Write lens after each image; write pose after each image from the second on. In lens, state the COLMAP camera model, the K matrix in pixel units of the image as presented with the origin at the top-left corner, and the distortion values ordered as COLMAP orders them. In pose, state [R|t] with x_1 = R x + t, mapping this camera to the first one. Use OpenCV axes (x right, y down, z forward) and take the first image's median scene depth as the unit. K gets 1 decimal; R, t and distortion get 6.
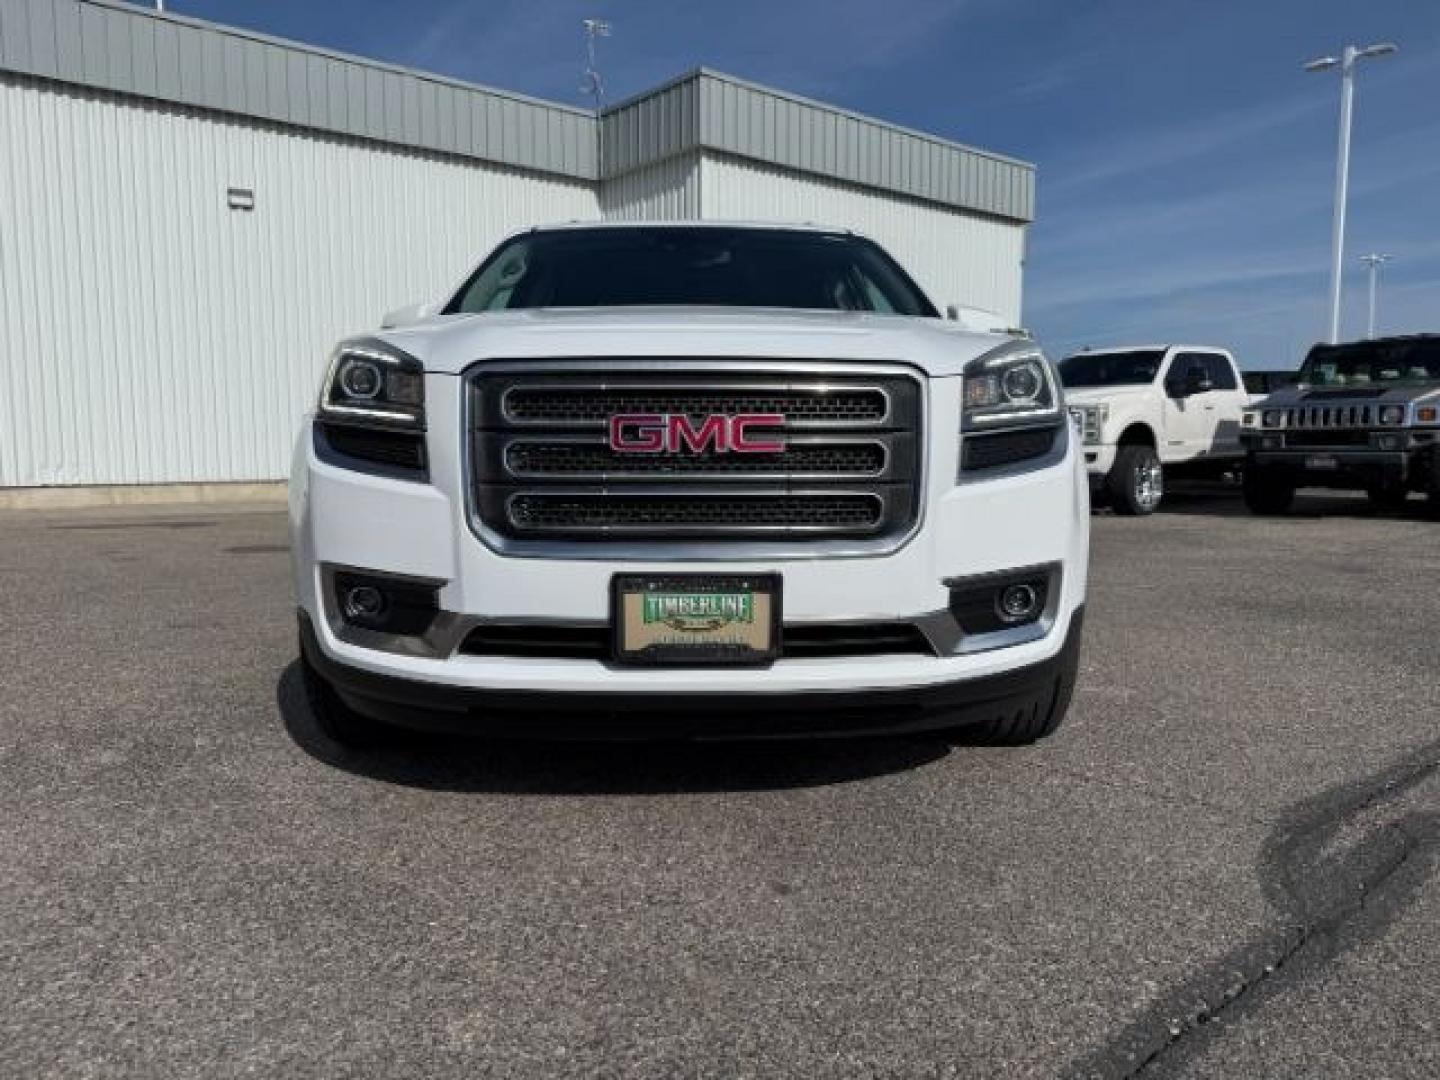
lens RADIAL K [[1012.7, 0, 721.4], [0, 1012.7, 541.0], [0, 0, 1]] dist [0.001066, -0.006949]
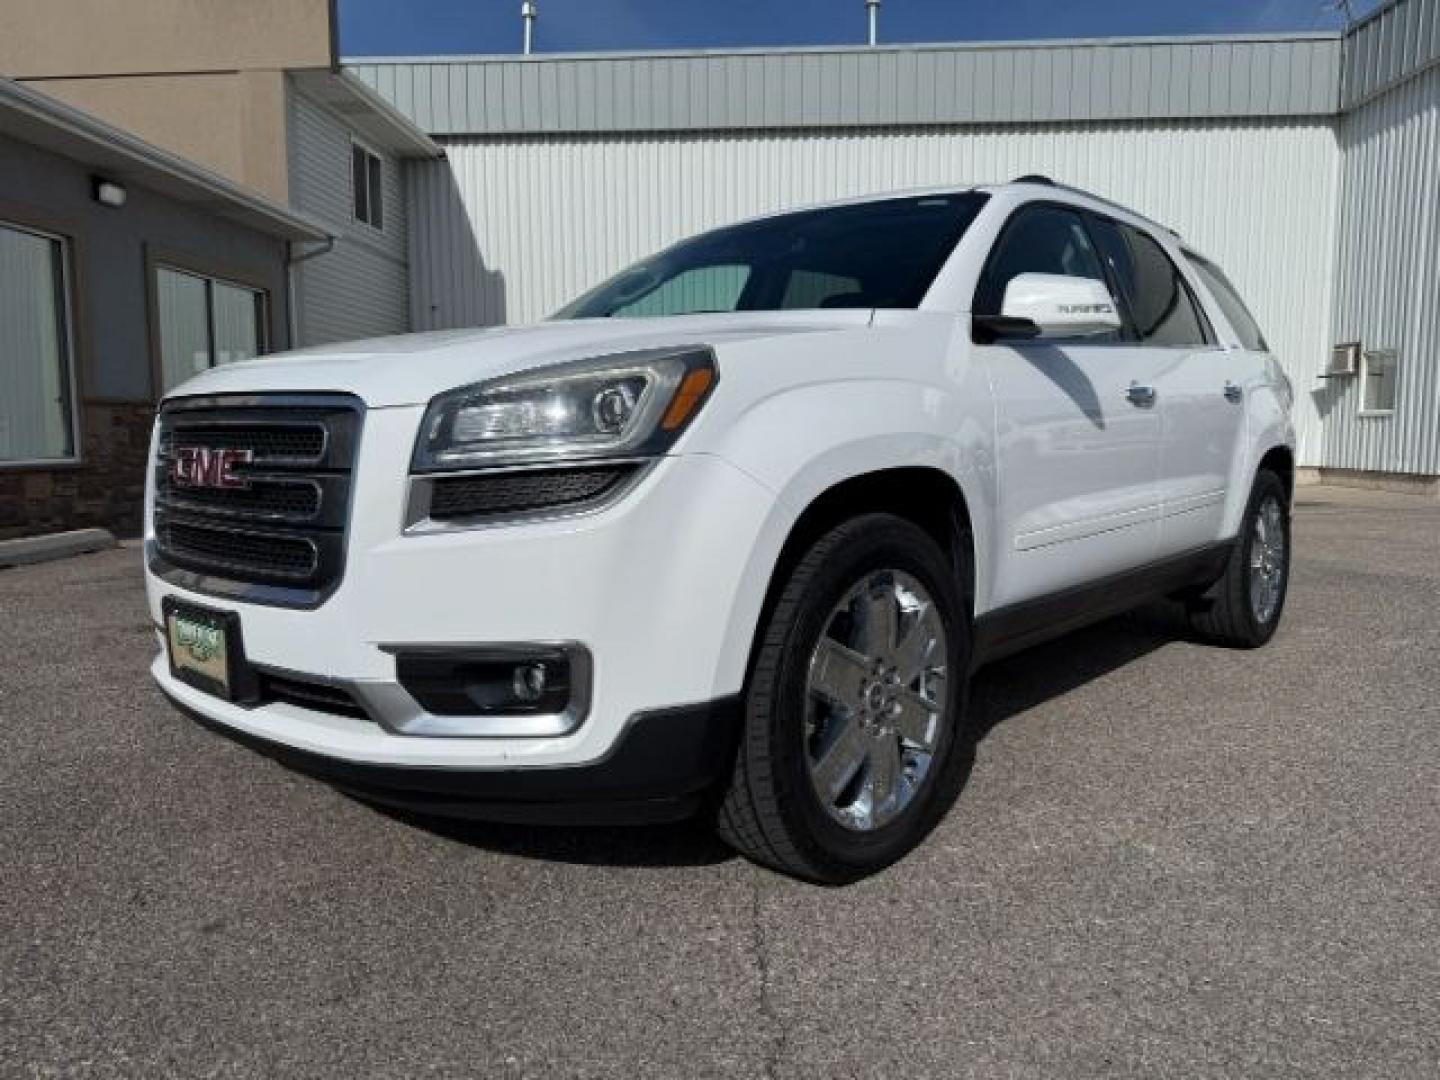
lens RADIAL K [[1012.7, 0, 721.4], [0, 1012.7, 541.0], [0, 0, 1]] dist [0.001066, -0.006949]
pose [[0.735561, 0.074283, -0.673374, 0.920967], [-0.062596, 0.997171, 0.041626, -0.094038], [0.674560, 0.011532, 0.738130, 0.509424]]
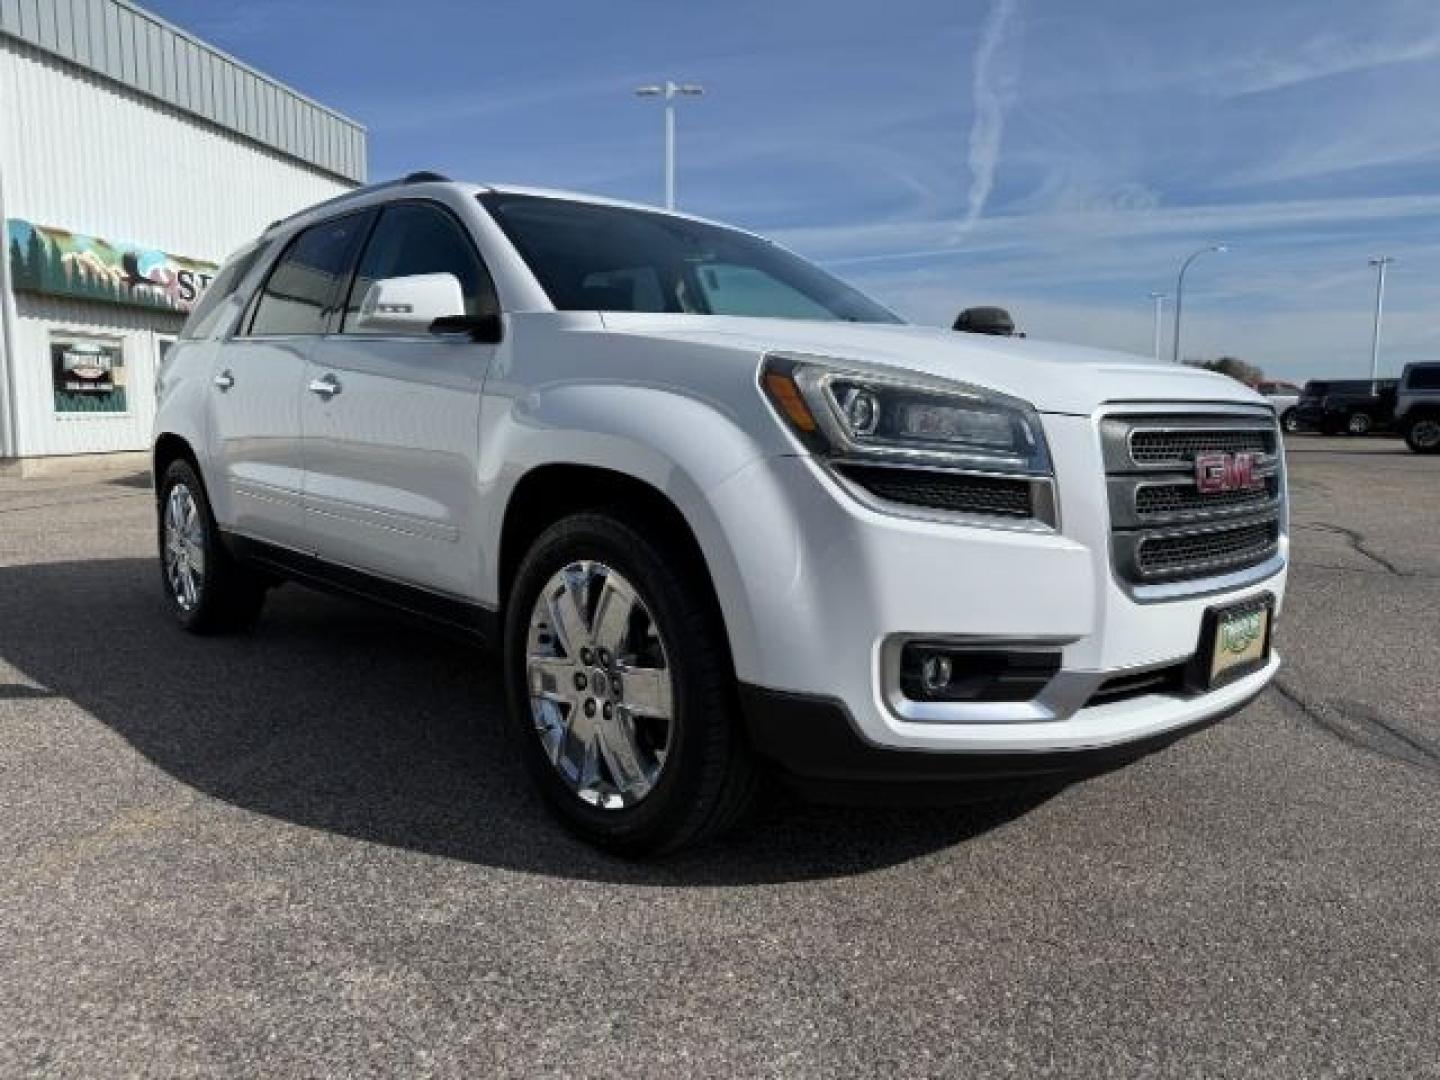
lens RADIAL K [[1012.7, 0, 721.4], [0, 1012.7, 541.0], [0, 0, 1]] dist [0.001066, -0.006949]
pose [[0.760995, -0.072500, 0.644694, -1.015171], [0.050989, 0.997346, 0.051970, -0.104415], [-0.646751, -0.006677, 0.762672, 0.447653]]
